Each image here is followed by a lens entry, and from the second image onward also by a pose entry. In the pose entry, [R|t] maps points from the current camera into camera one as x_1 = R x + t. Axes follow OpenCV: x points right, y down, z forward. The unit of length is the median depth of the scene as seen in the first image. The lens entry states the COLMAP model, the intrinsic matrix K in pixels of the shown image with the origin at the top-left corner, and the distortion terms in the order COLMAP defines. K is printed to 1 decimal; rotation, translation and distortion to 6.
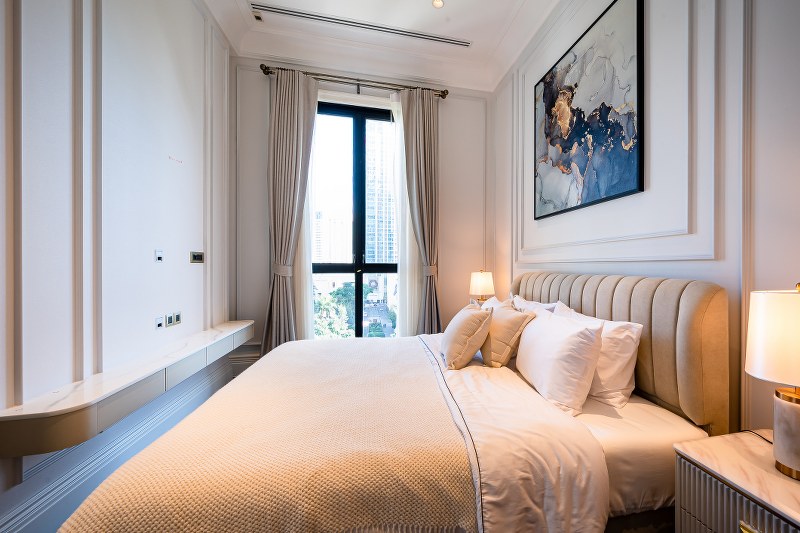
lens RADIAL K [[307.5, 0, 423.6], [0, 307.5, 267.8], [0, 0, 1]] dist [-0.000604, -0.000100]
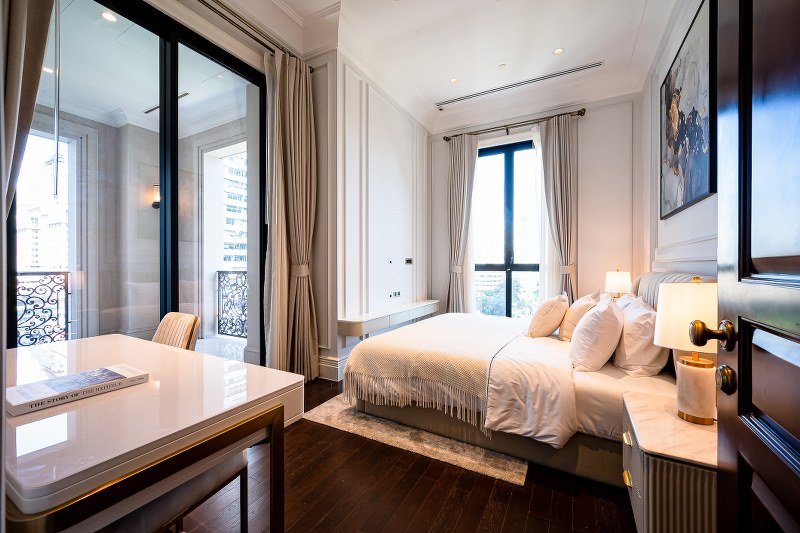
lens RADIAL K [[307.5, 0, 423.6], [0, 307.5, 267.8], [0, 0, 1]] dist [-0.000604, -0.000100]
pose [[0.769819, 0.002239, -0.638259, 0.476919], [-0.002314, 0.999997, 0.000717, 0.003733], [0.638258, 0.000925, 0.769822, -0.325122]]
